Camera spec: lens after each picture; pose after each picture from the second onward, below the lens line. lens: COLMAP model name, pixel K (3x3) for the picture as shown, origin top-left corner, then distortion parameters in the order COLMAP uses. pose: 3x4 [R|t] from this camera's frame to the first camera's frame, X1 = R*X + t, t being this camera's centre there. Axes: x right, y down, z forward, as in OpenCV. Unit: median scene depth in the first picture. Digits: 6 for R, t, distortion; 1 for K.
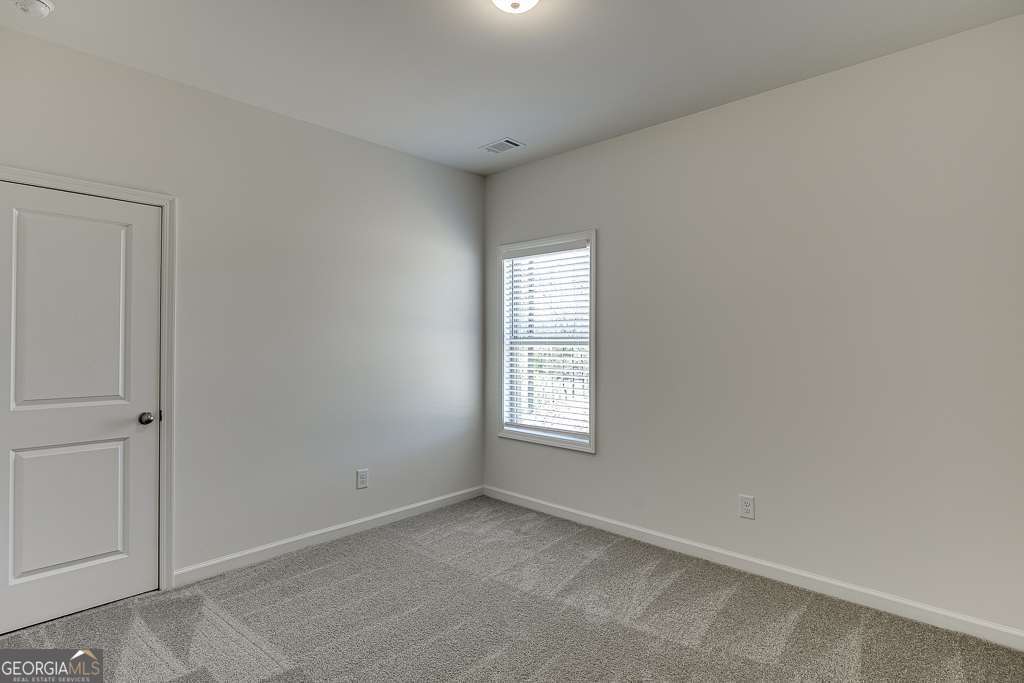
lens RADIAL K [[524.5, 0, 512.0], [0, 524.5, 341.5], [0, 0, 1]] dist [0.000346, -0.000018]
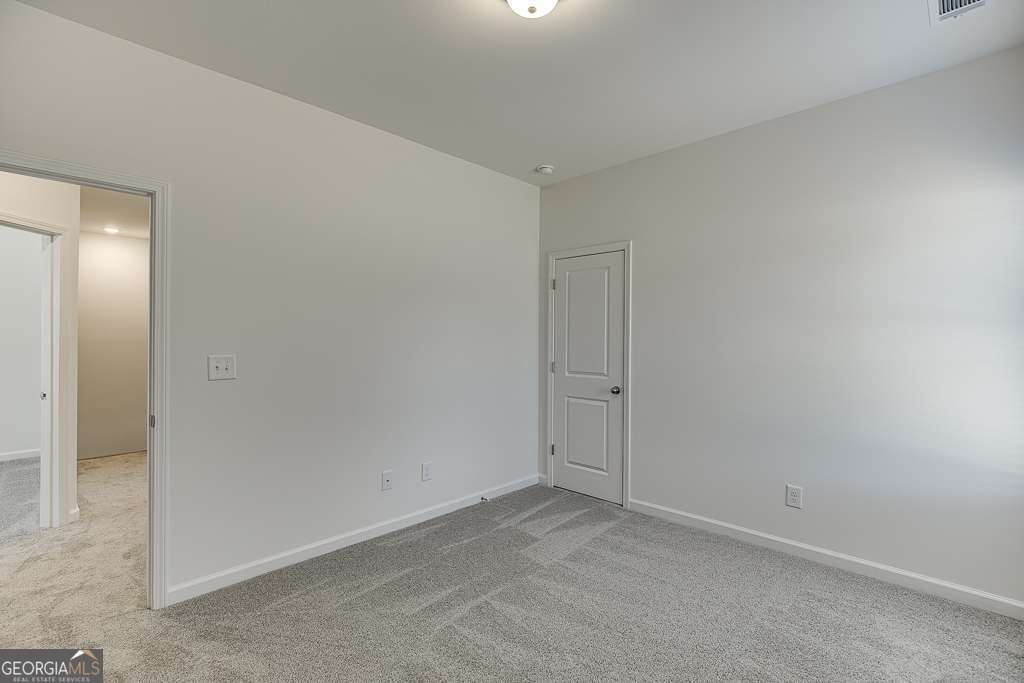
lens RADIAL K [[473.8, 0, 518.1], [0, 473.8, 339.5], [0, 0, 1]] dist [-0.000525, 0.000638]
pose [[-0.026232, -0.000069, -0.999656, 0.716123], [0.002238, 0.999997, -0.000128, -0.003165], [0.999653, -0.002240, -0.026231, 0.770292]]
